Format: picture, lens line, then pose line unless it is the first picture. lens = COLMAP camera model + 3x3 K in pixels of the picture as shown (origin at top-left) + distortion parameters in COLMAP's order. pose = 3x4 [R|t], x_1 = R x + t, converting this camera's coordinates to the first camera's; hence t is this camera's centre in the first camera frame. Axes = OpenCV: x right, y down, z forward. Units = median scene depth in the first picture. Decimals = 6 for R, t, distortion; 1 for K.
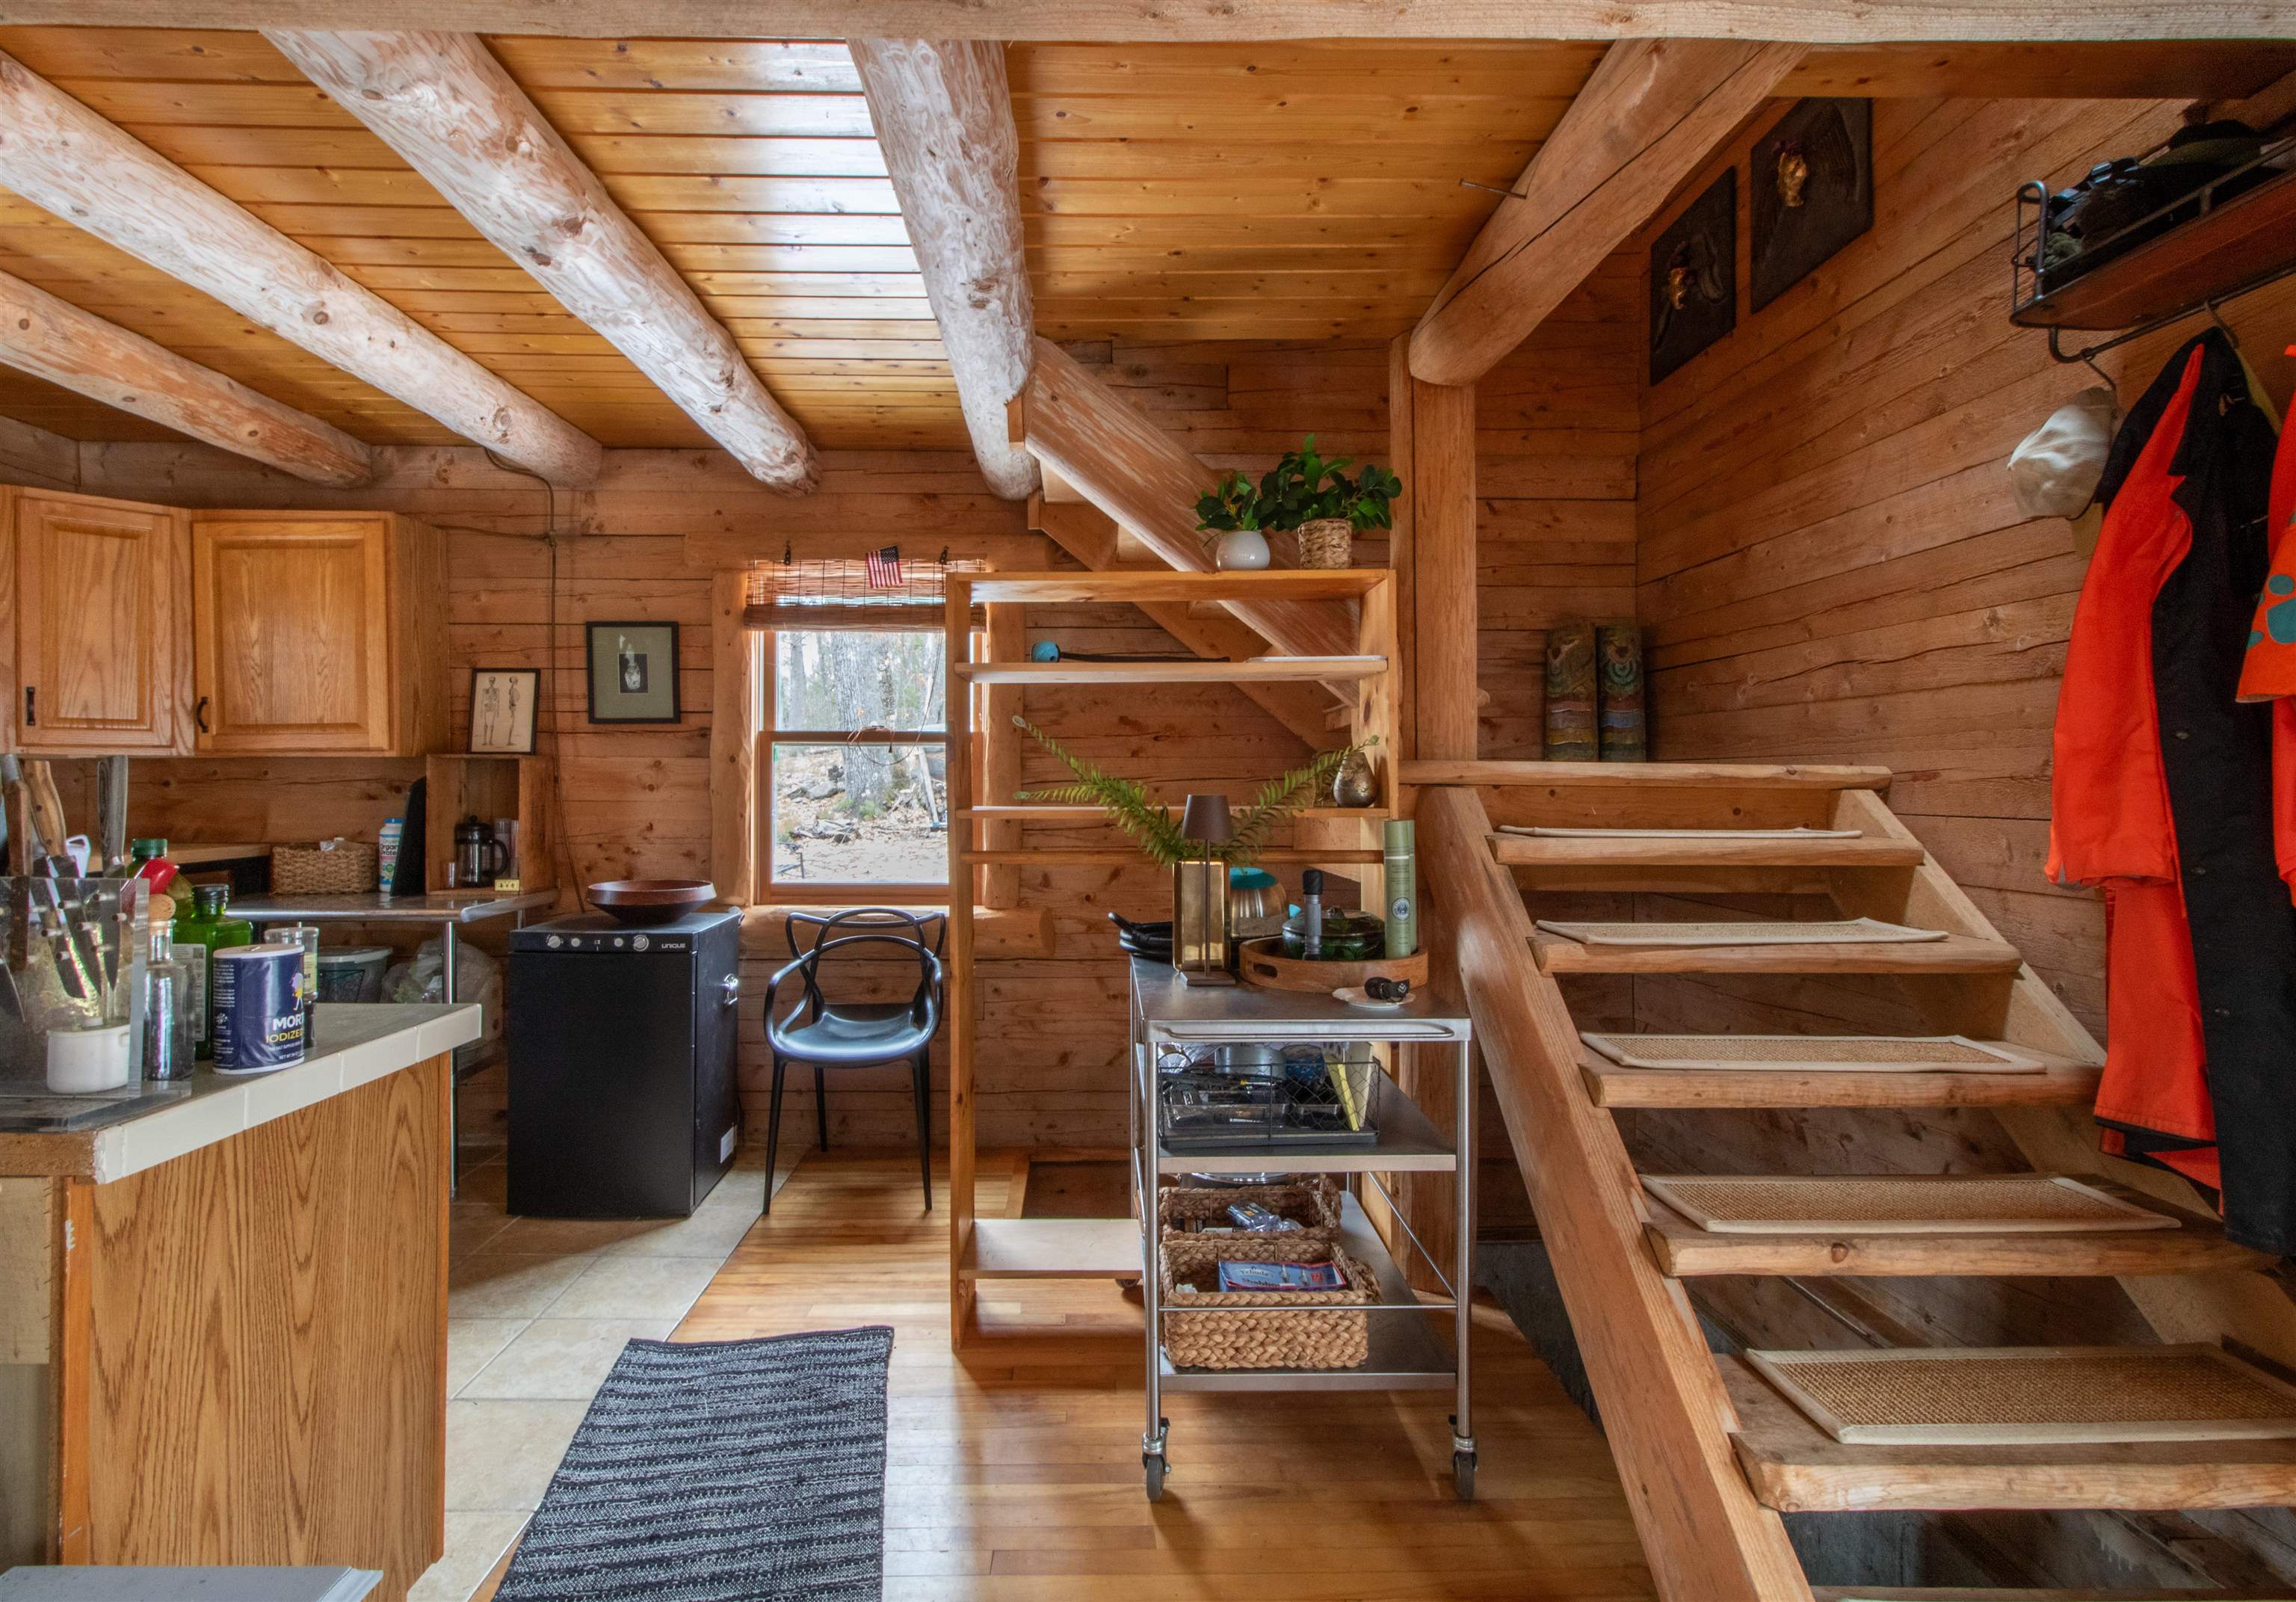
lens RADIAL K [[1115.4, 0, 1089.8], [0, 1115.4, 778.2], [0, 0, 1]] dist [0.000990, 0.000210]
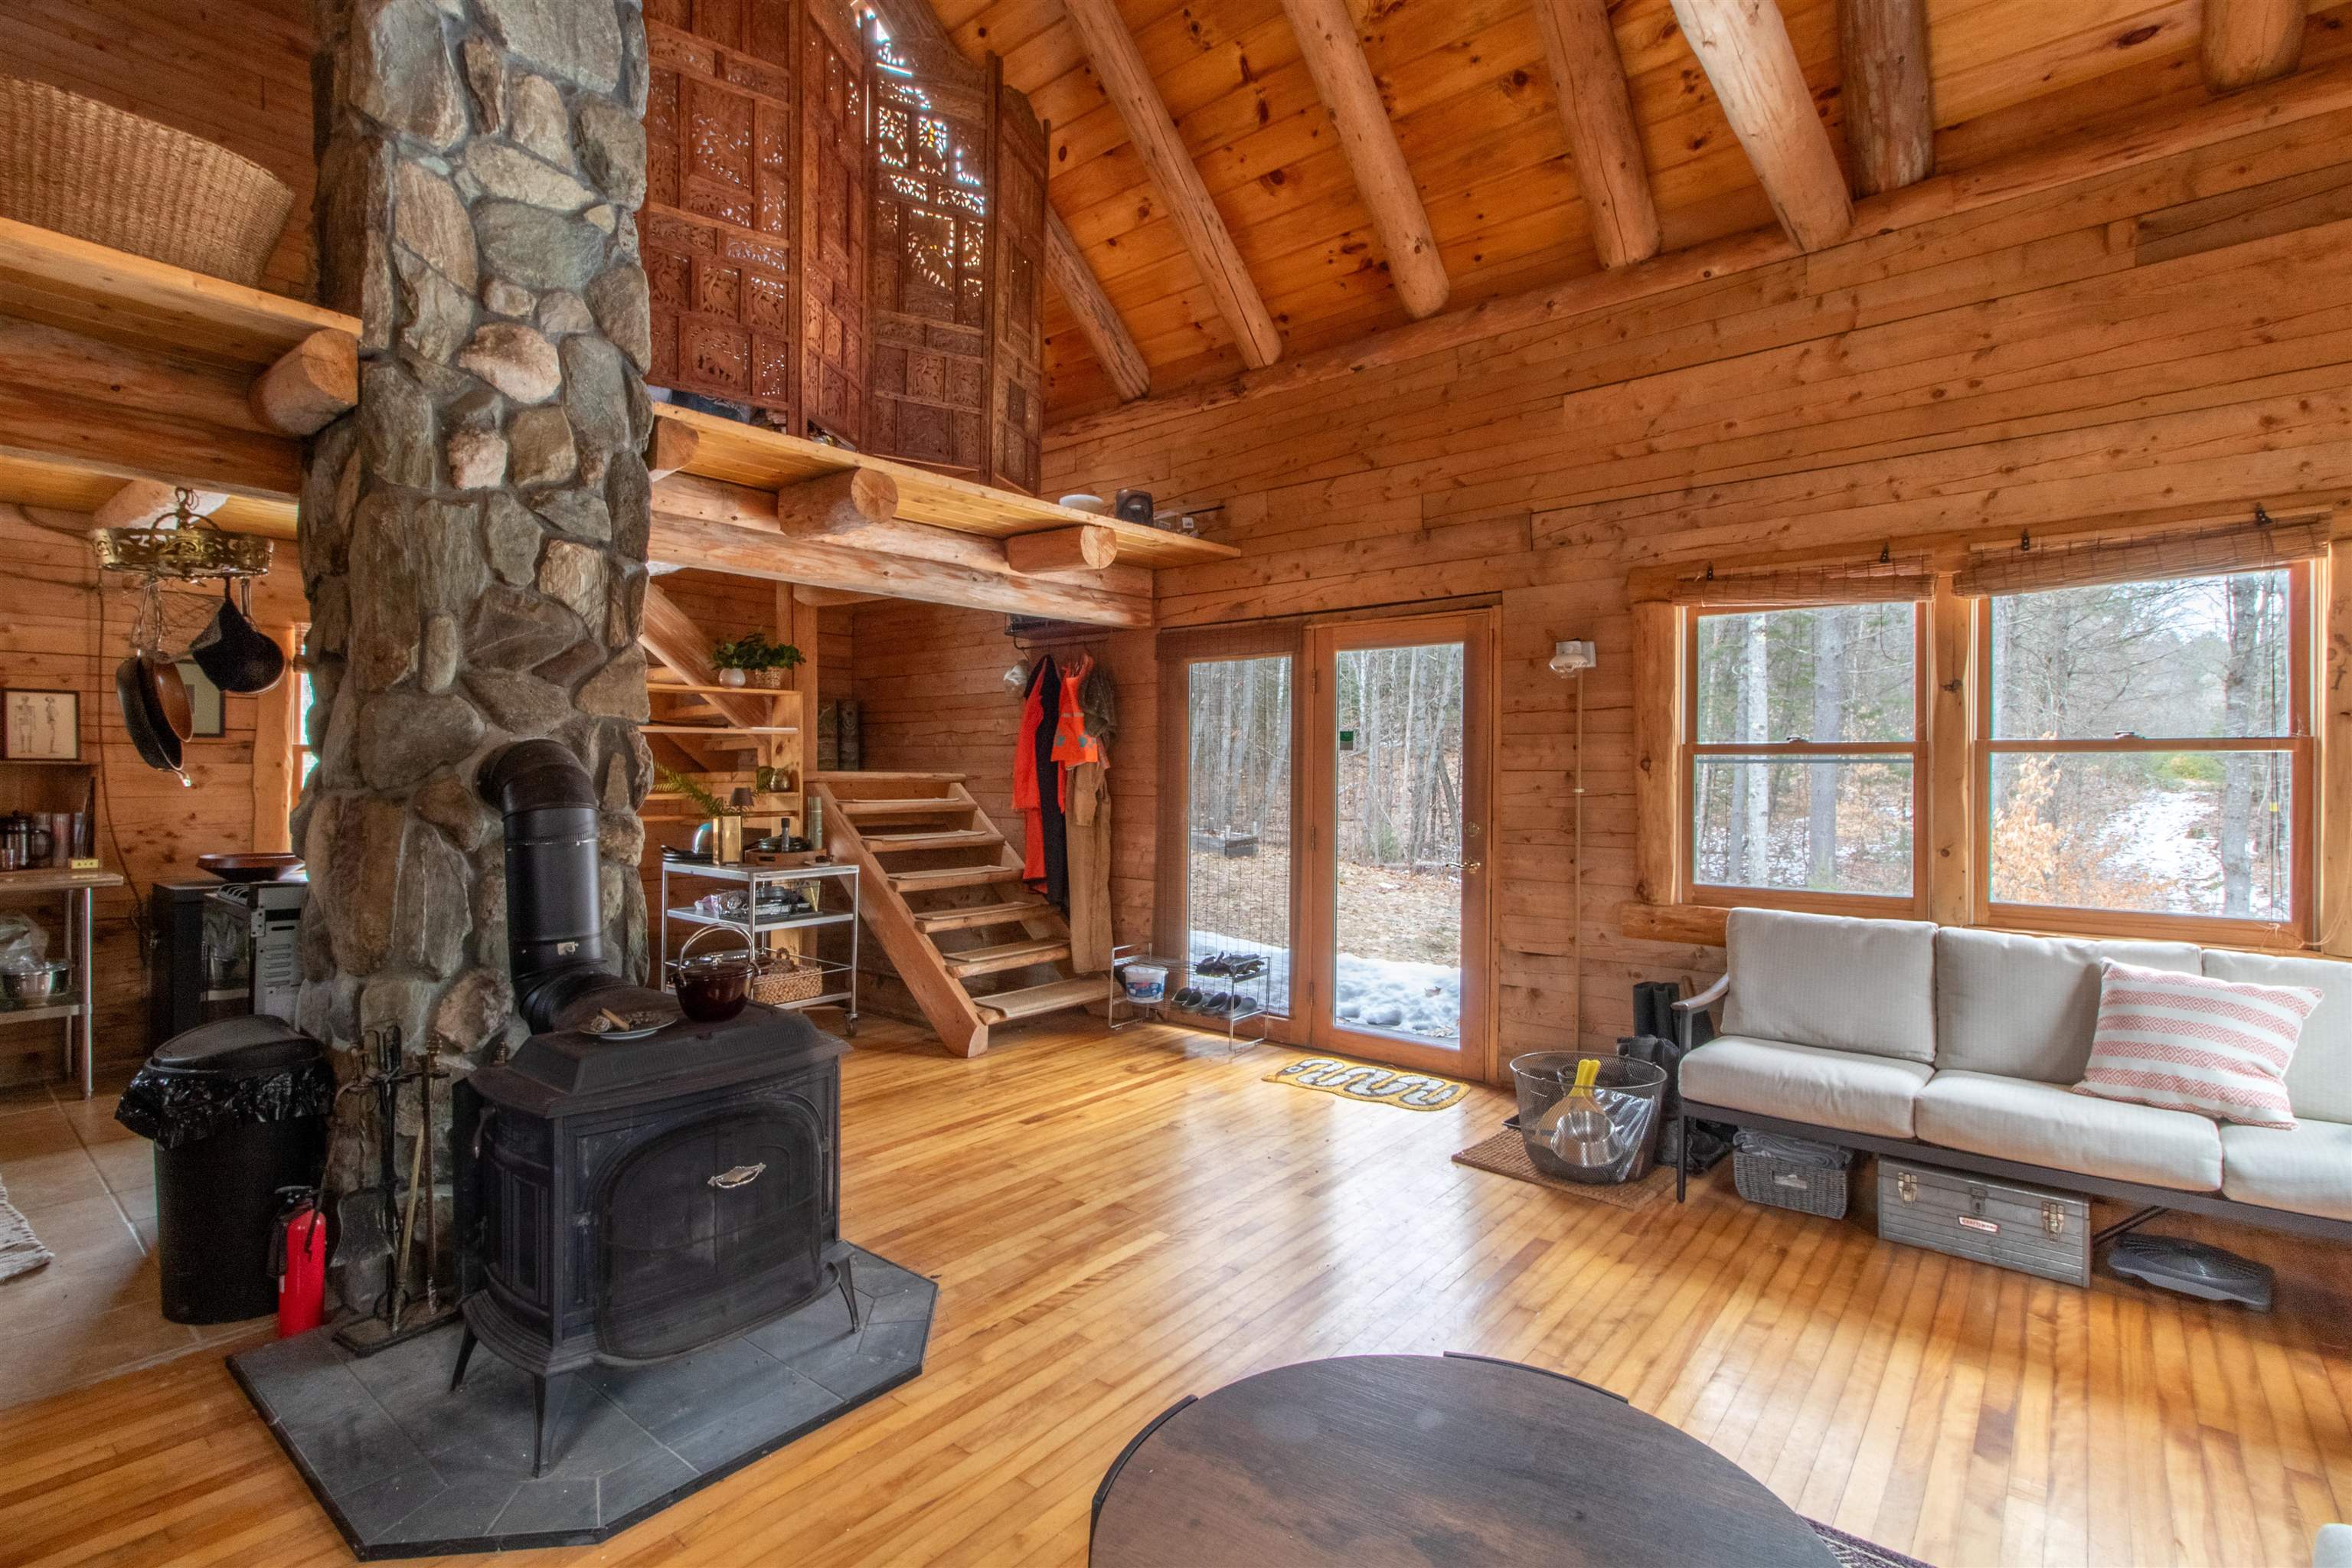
lens RADIAL K [[1111.5, 0, 1186.1], [0, 1111.5, 770.8], [0, 0, 1]] dist [0.002852, 0.000578]
pose [[0.641731, 0.001097, 0.766929, -0.757836], [-0.003812, 0.999991, 0.001759, -0.019119], [-0.766920, -0.004052, 0.641730, -0.853518]]
